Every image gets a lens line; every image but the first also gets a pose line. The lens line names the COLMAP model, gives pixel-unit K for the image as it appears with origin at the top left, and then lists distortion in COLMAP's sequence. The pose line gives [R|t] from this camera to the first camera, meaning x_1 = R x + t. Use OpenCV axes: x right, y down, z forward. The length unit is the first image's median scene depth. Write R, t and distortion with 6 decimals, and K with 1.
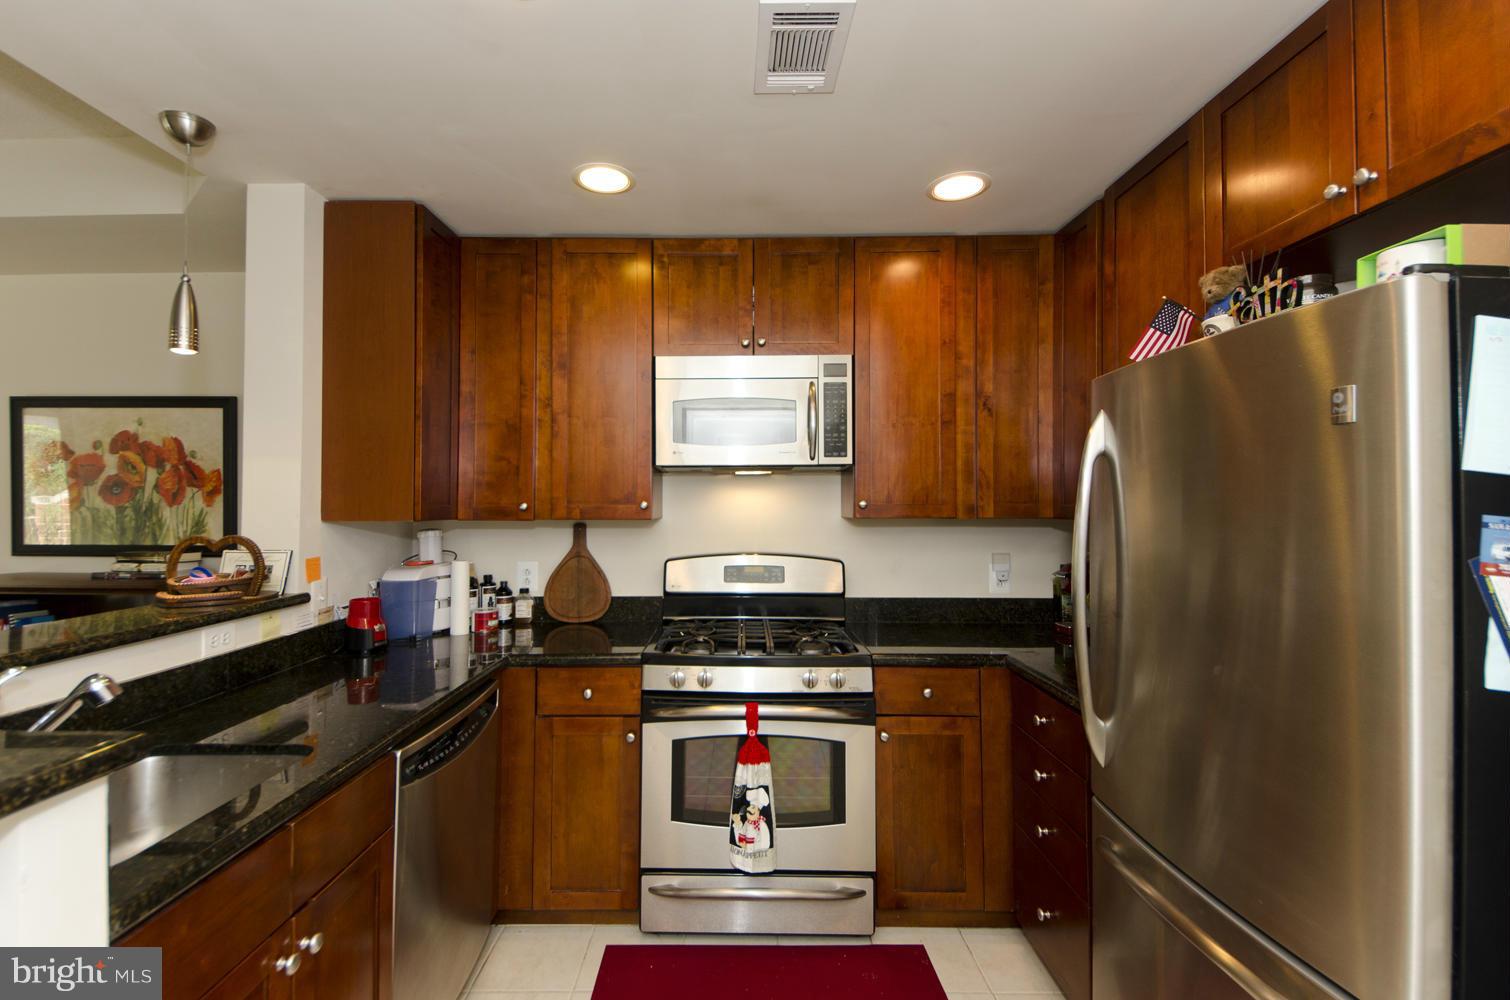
lens RADIAL K [[684.5, 0, 755.4], [0, 684.5, 491.3], [0, 0, 1]] dist [0.003410, -0.000469]
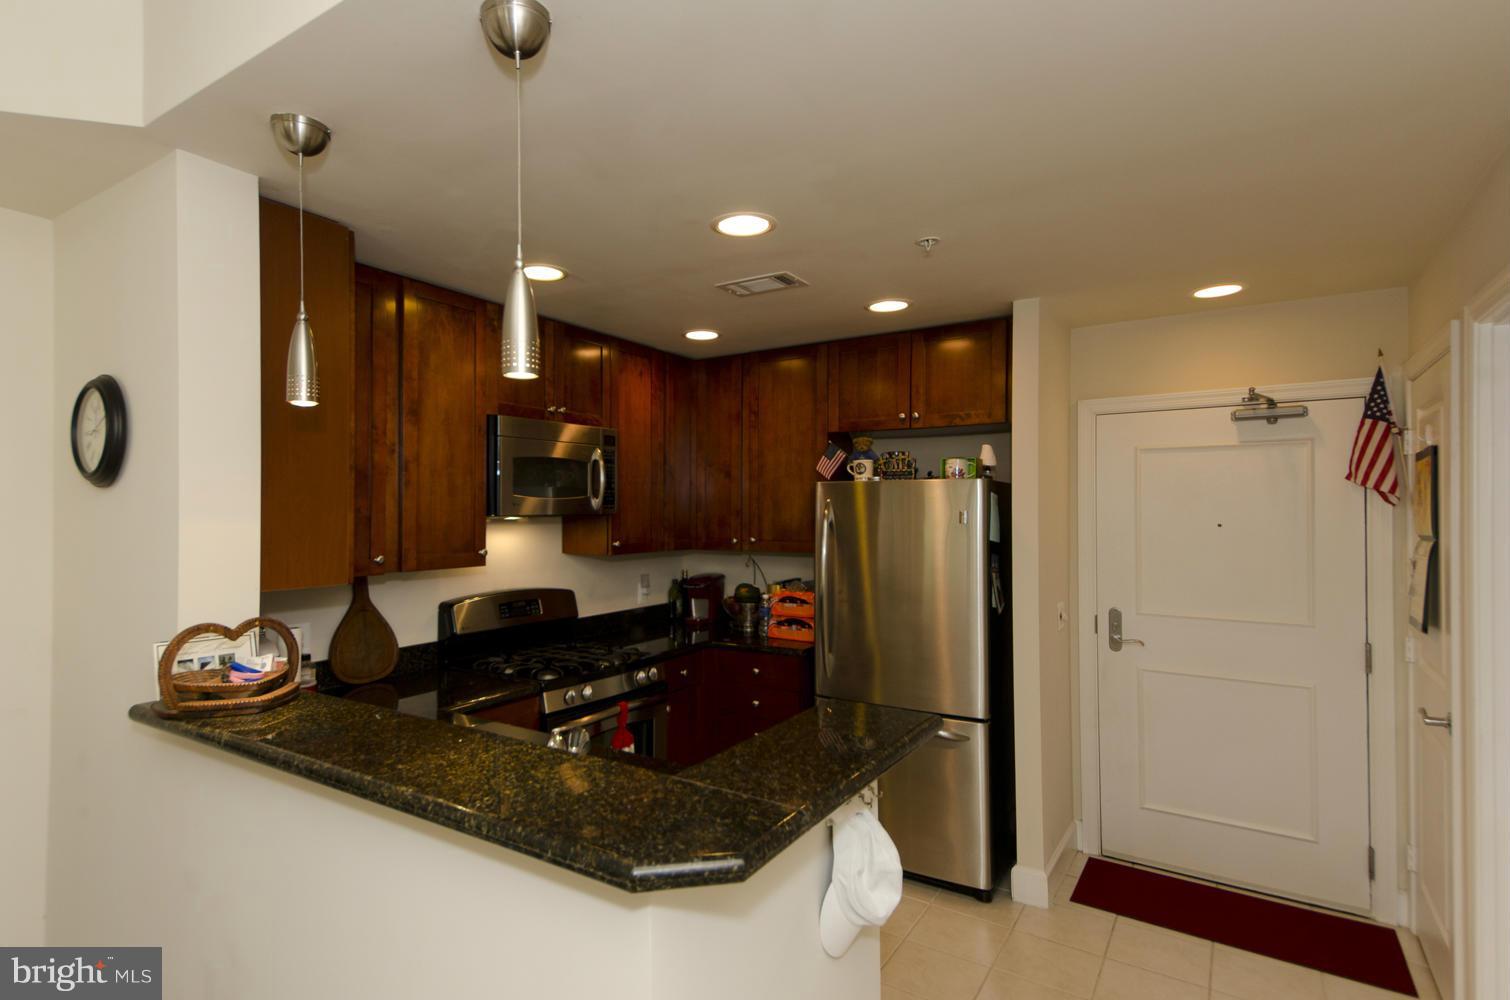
lens RADIAL K [[765.6, 0, 753.5], [0, 765.6, 508.9], [0, 0, 1]] dist [0.006566, 0.000303]
pose [[0.518416, 0.005435, 0.855111, -0.954160], [-0.022078, 0.999732, 0.007030, -0.065211], [-0.854844, -0.022524, 0.518397, 0.027407]]
